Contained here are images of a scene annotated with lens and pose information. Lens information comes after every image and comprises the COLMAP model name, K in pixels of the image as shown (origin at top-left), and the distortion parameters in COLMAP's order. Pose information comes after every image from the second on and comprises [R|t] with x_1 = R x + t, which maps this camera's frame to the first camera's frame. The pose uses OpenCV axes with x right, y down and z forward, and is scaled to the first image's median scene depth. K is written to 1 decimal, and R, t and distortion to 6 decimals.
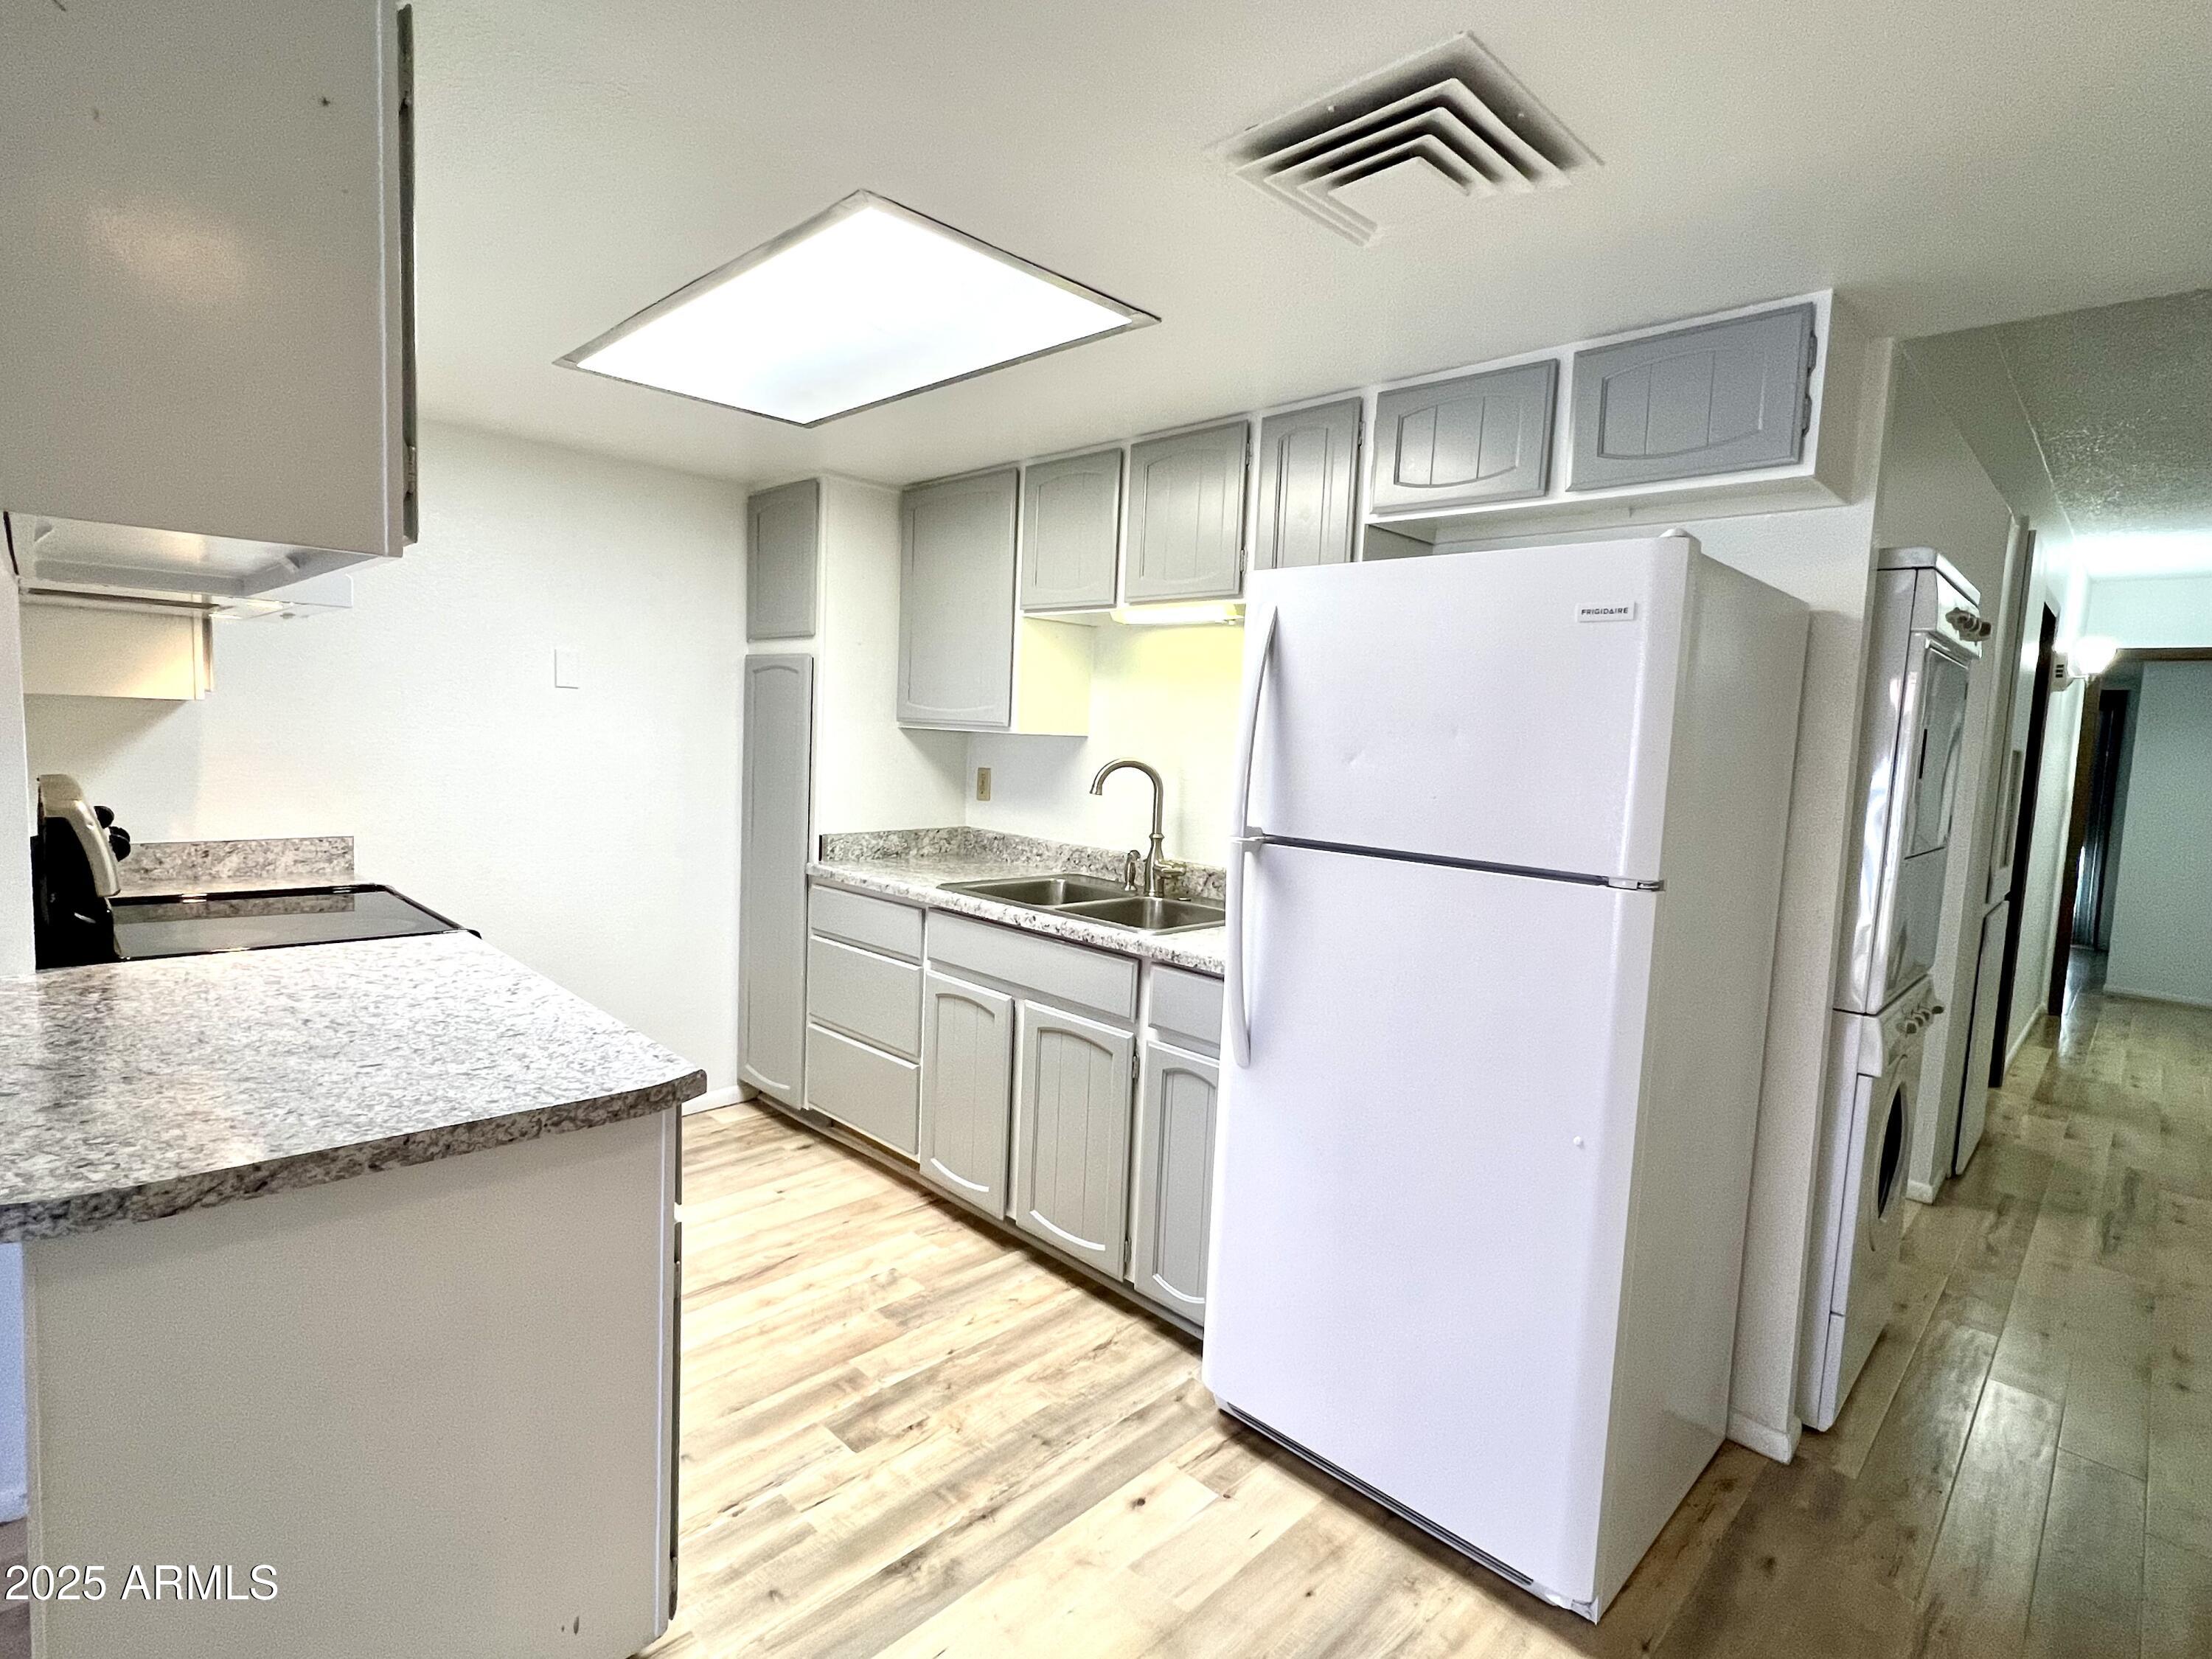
lens RADIAL K [[1081.0, 0, 1106.0], [0, 1081.0, 829.5], [0, 0, 1]] dist [-0.000201, 0.000478]
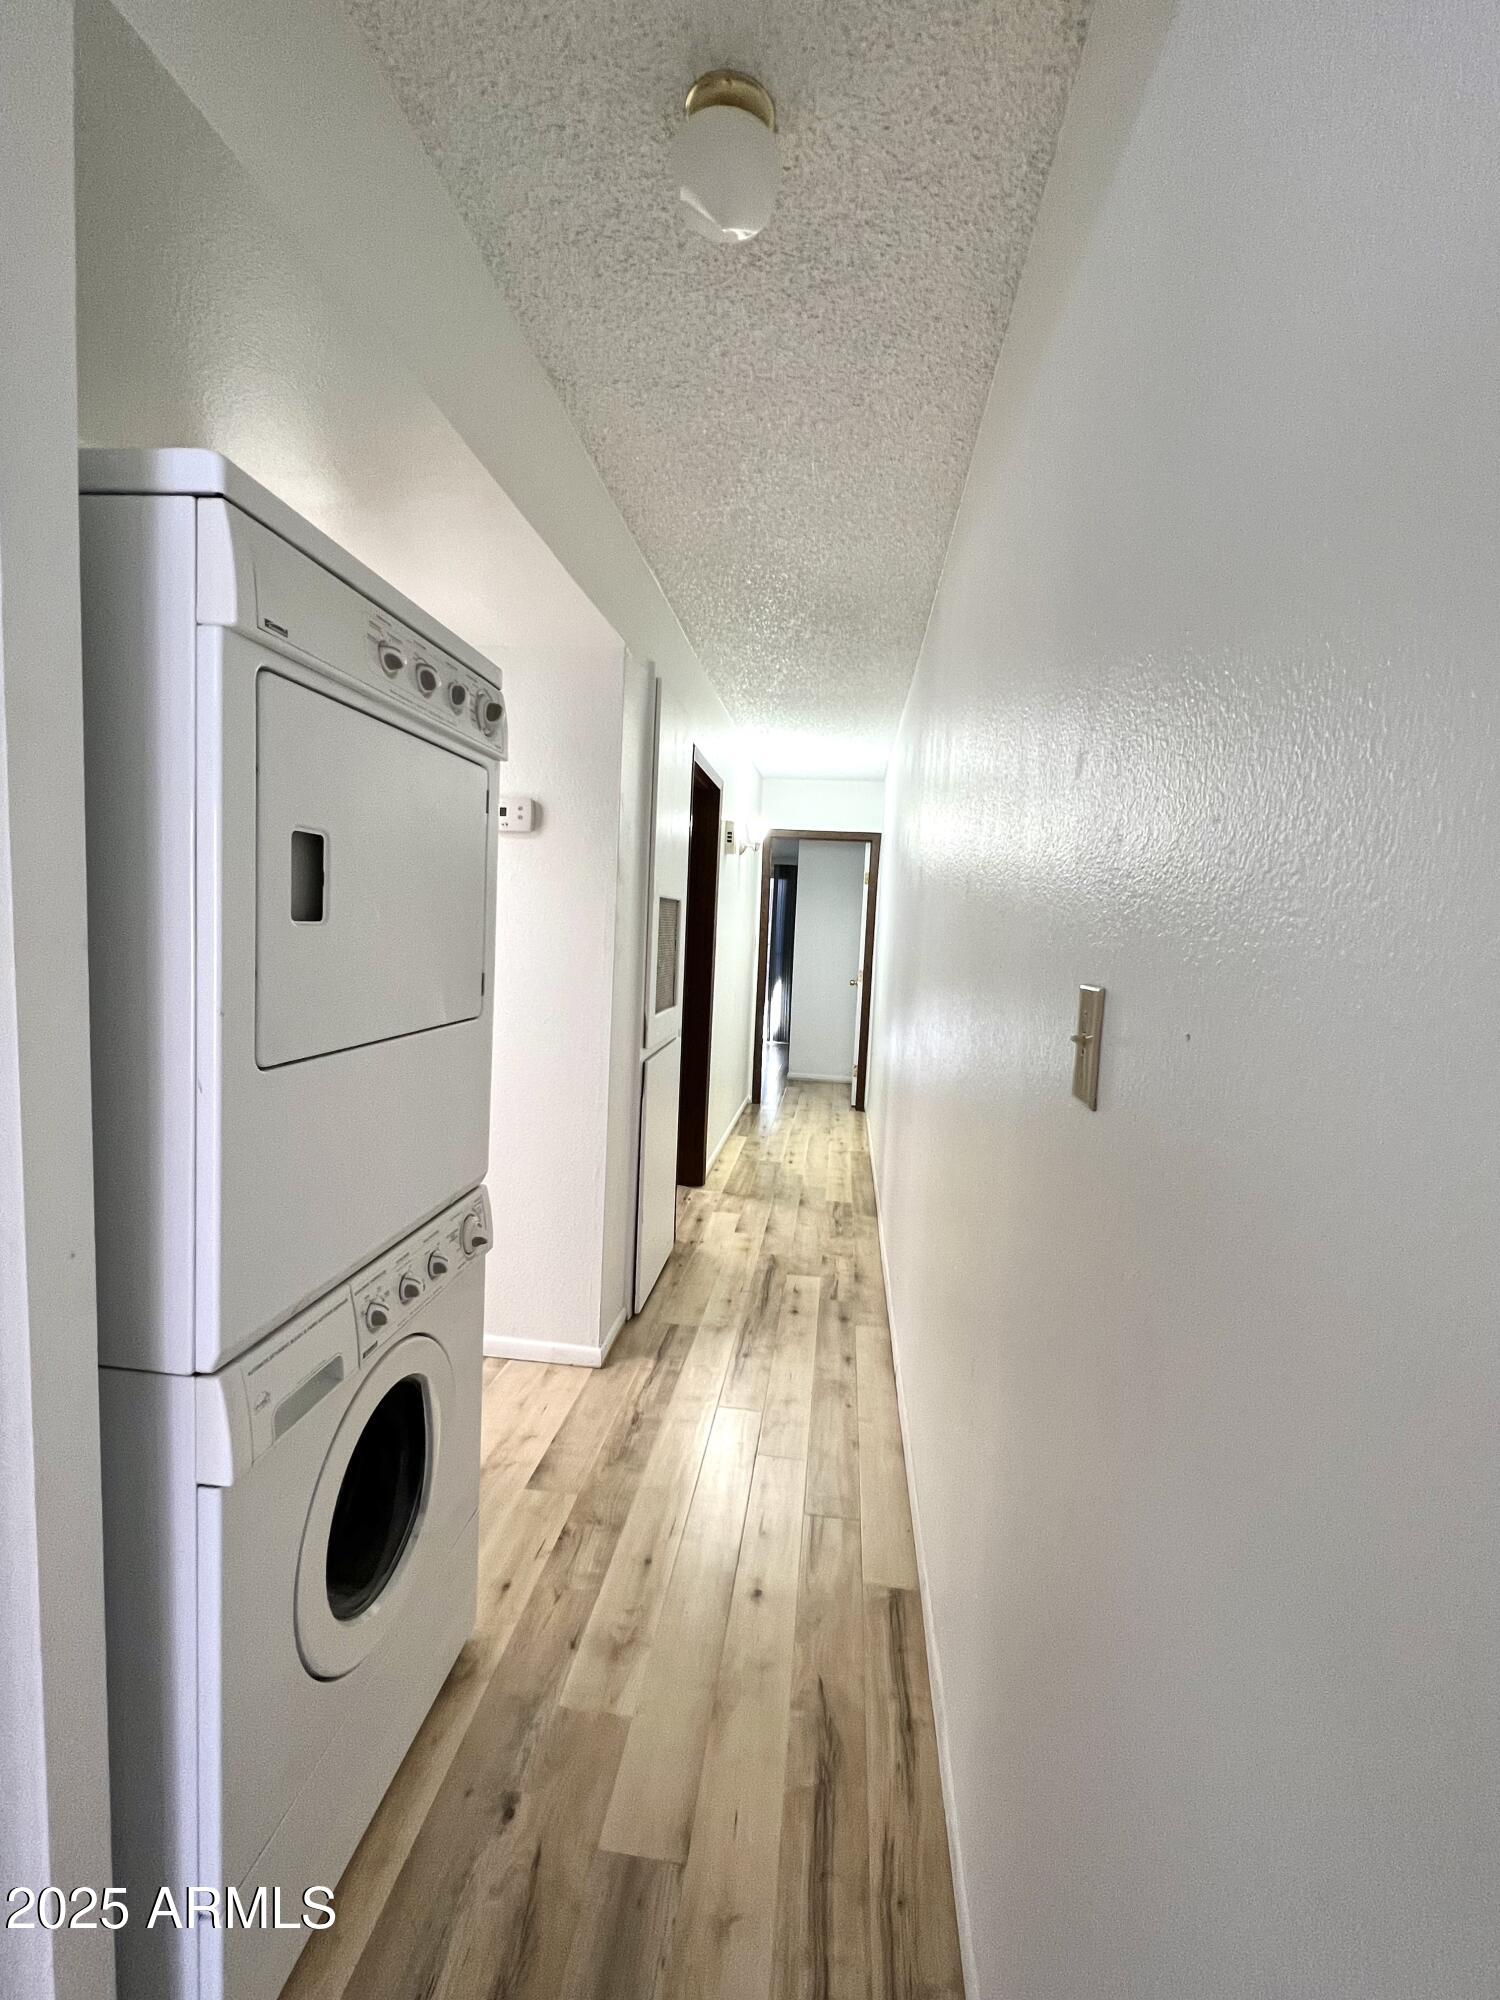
lens RADIAL K [[861.5, 0, 750.0], [0, 861.5, 1000.0], [0, 0, 1]] dist [0.000815, -0.000011]
pose [[0.784000, -0.060332, 0.617822, 0.392088], [0.040210, 0.998111, 0.046443, -0.010810], [-0.619458, -0.011568, 0.784945, 0.301541]]
